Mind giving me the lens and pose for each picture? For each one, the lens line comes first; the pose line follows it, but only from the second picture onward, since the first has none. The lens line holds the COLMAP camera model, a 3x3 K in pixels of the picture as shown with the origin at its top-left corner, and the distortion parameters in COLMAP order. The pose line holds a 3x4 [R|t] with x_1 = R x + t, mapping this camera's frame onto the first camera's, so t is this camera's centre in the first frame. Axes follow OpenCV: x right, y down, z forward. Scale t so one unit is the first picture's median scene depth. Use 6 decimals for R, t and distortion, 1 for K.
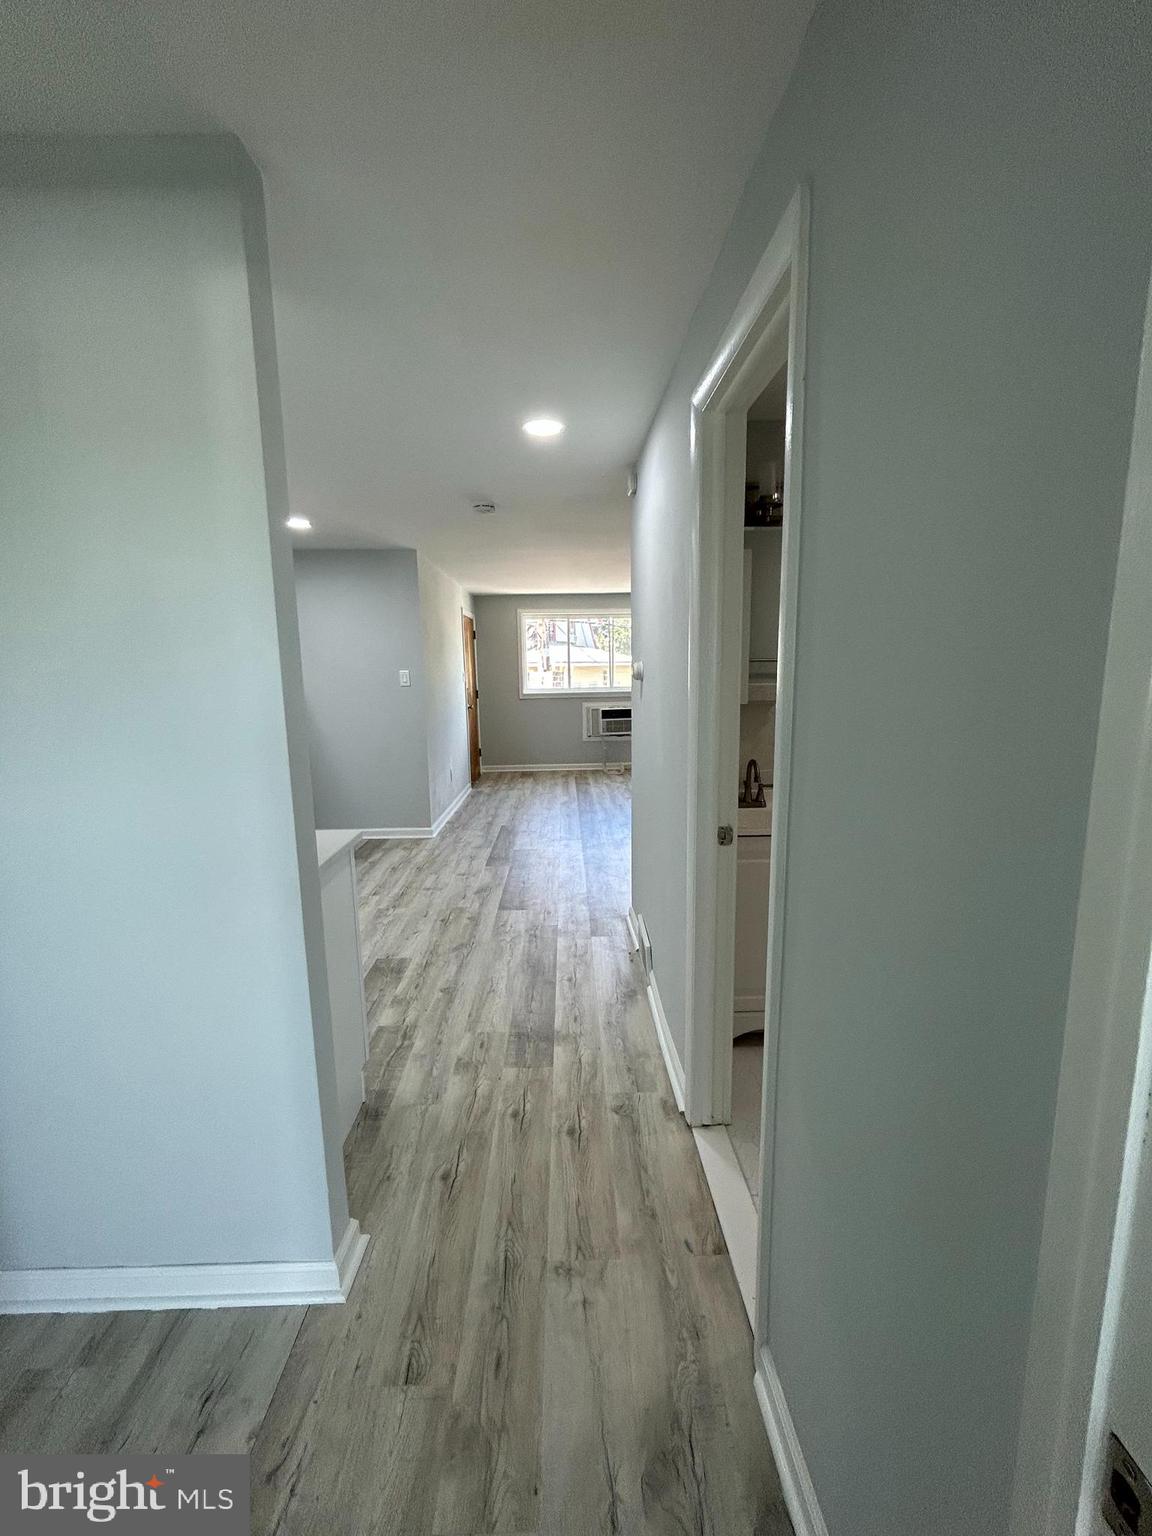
lens RADIAL K [[624.3, 0, 576.4], [0, 624.3, 760.1], [0, 0, 1]] dist [0.000897, 0.000759]
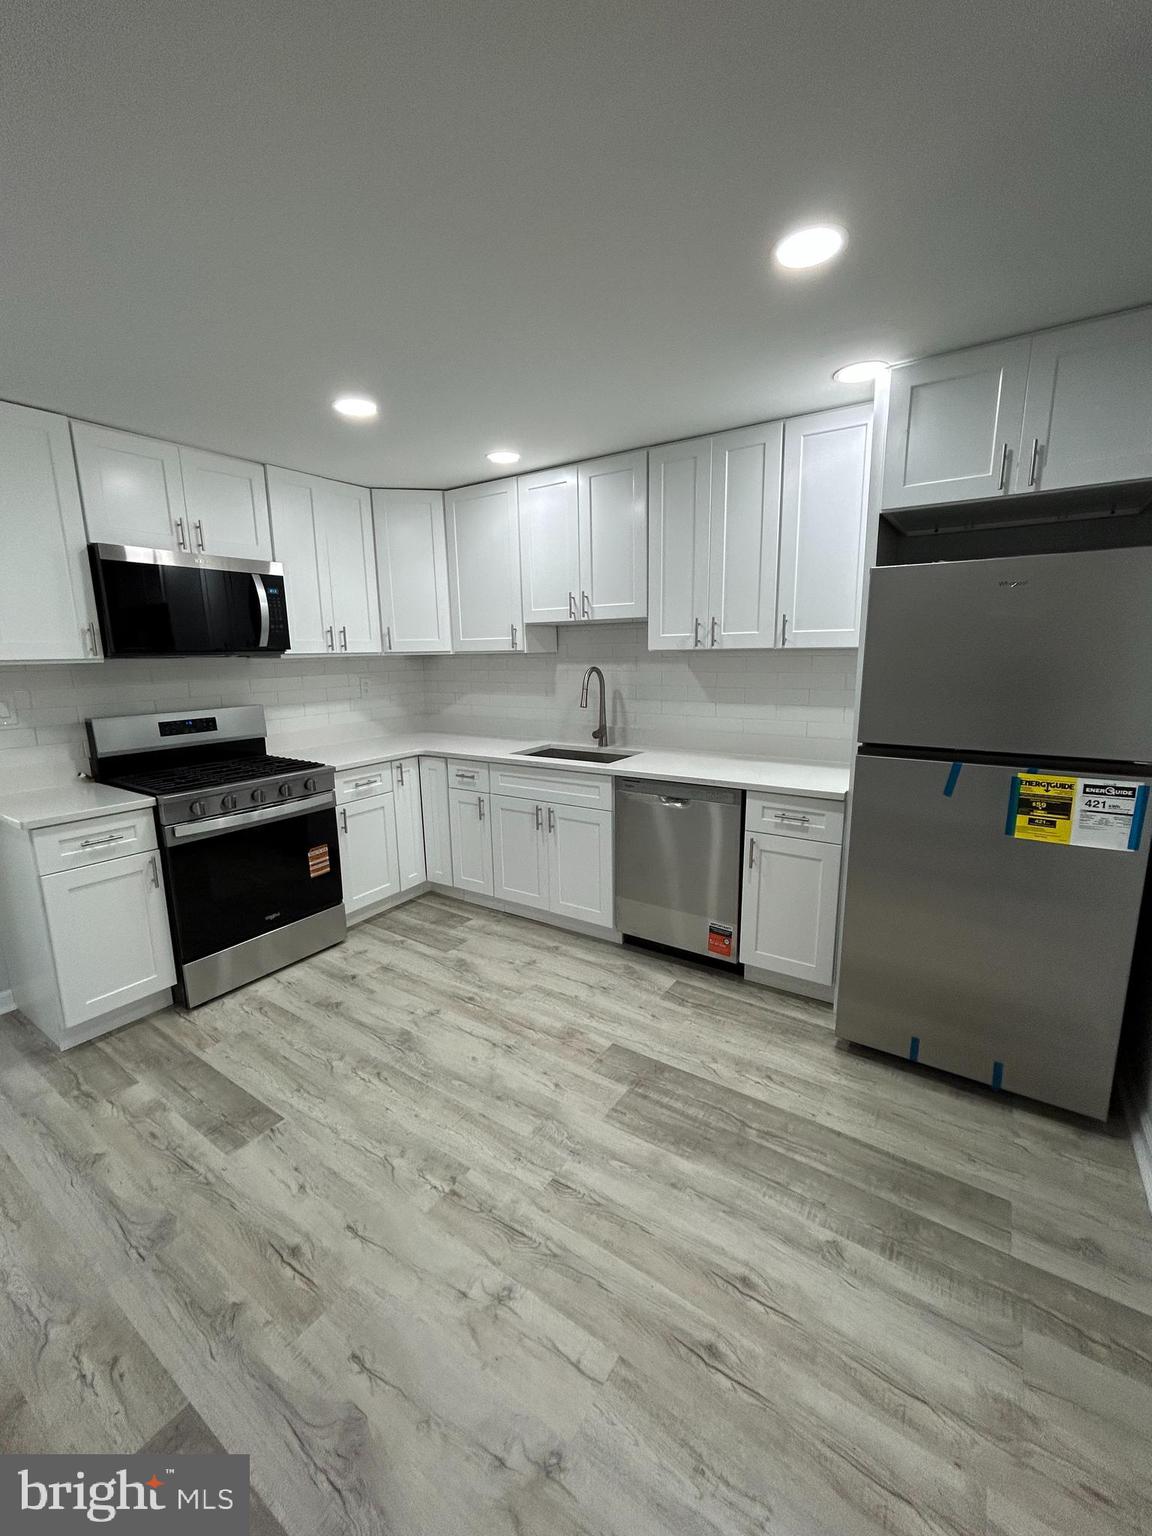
lens RADIAL K [[624.3, 0, 579.0], [0, 624.3, 760.7], [0, 0, 1]] dist [0.000897, 0.000759]
pose [[-0.573732, 0.154621, -0.804316, -0.029226], [-0.113329, 0.957586, 0.264925, -0.186994], [0.811165, 0.243149, -0.531874, 1.196202]]
